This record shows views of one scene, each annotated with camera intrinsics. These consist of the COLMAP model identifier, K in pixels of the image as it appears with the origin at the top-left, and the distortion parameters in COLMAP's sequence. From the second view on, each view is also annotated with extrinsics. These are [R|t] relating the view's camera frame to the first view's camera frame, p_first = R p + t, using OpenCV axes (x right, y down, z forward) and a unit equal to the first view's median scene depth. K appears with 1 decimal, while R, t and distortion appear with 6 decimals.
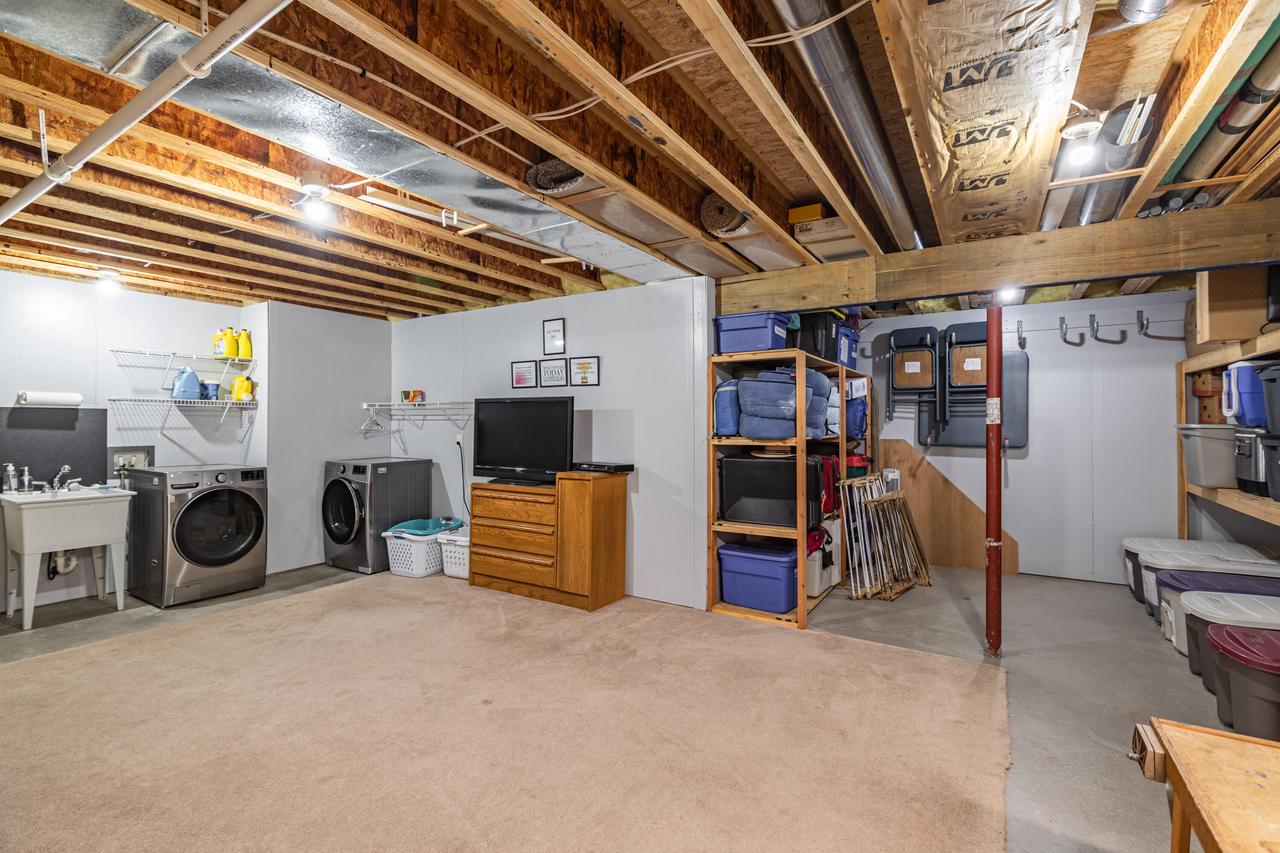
lens RADIAL K [[570.6, 0, 635.3], [0, 570.6, 420.0], [0, 0, 1]] dist [-0.000082, 0.000180]
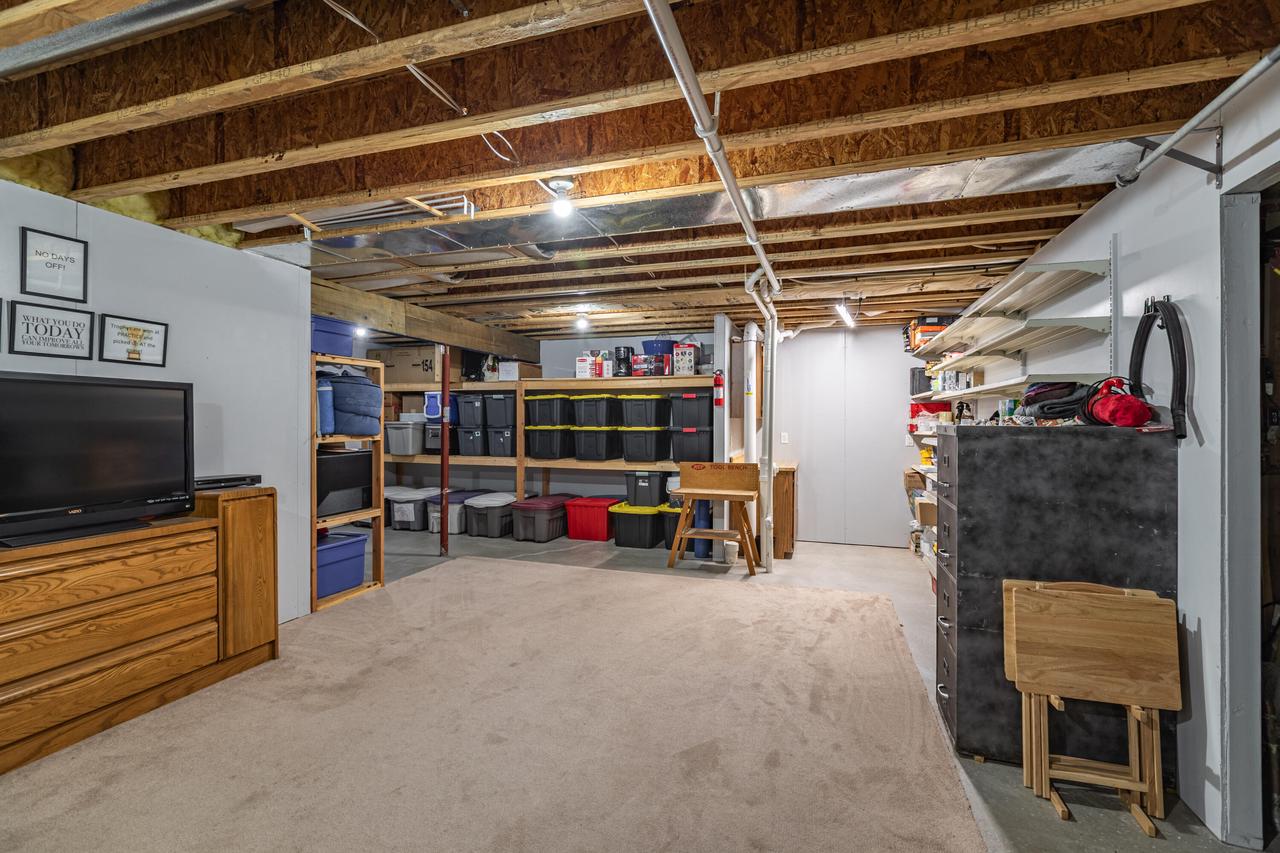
lens RADIAL K [[570.6, 0, 635.3], [0, 570.6, 420.0], [0, 0, 1]] dist [-0.000082, 0.000180]
pose [[-0.235332, -0.000877, 0.971915, -0.979965], [-0.006563, 0.999978, -0.000687, -0.000653], [-0.971893, -0.006540, -0.235333, 0.705973]]
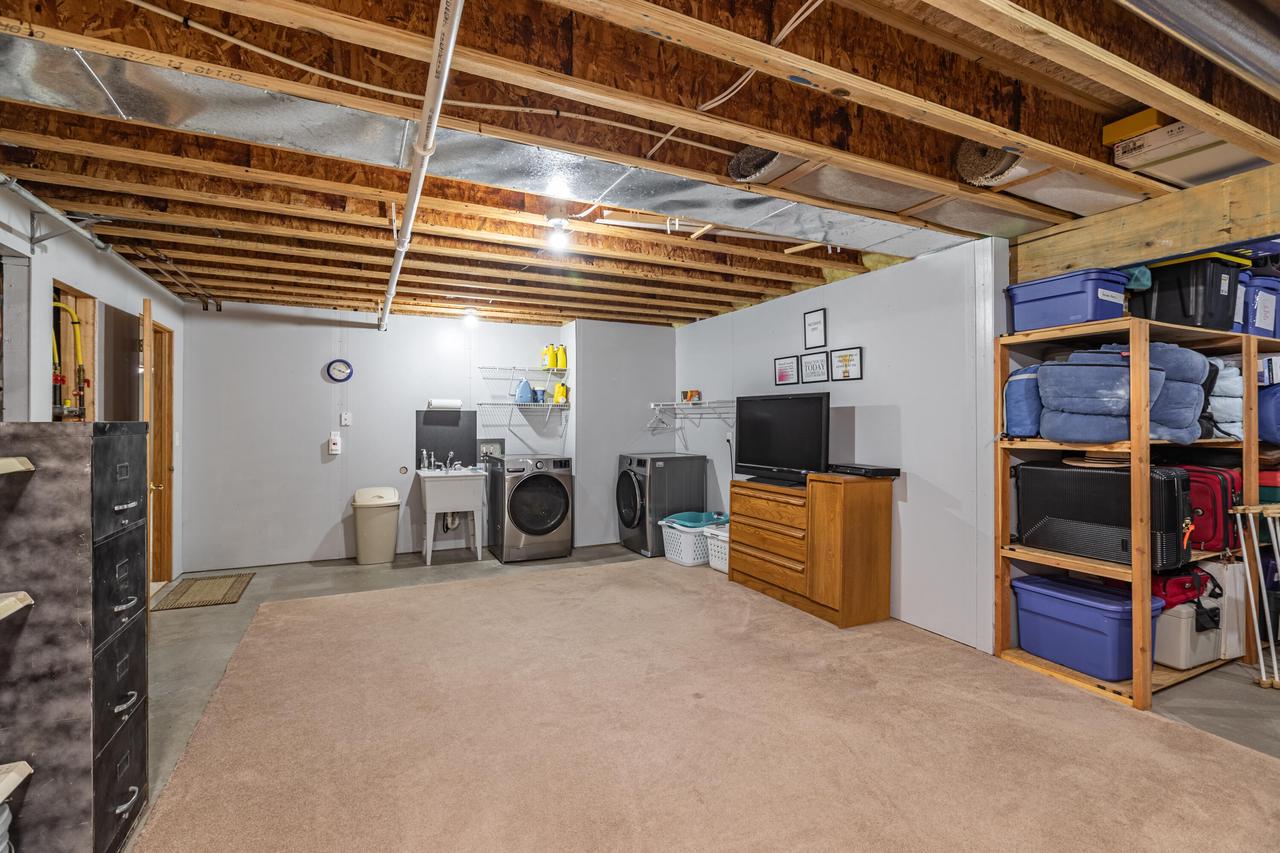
lens RADIAL K [[570.6, 0, 635.3], [0, 570.6, 420.0], [0, 0, 1]] dist [-0.000082, 0.000180]
pose [[0.847060, -0.001927, -0.531493, 0.127801], [0.003564, 0.999992, 0.002054, 0.000752], [0.531485, -0.003634, 0.847060, 0.056683]]
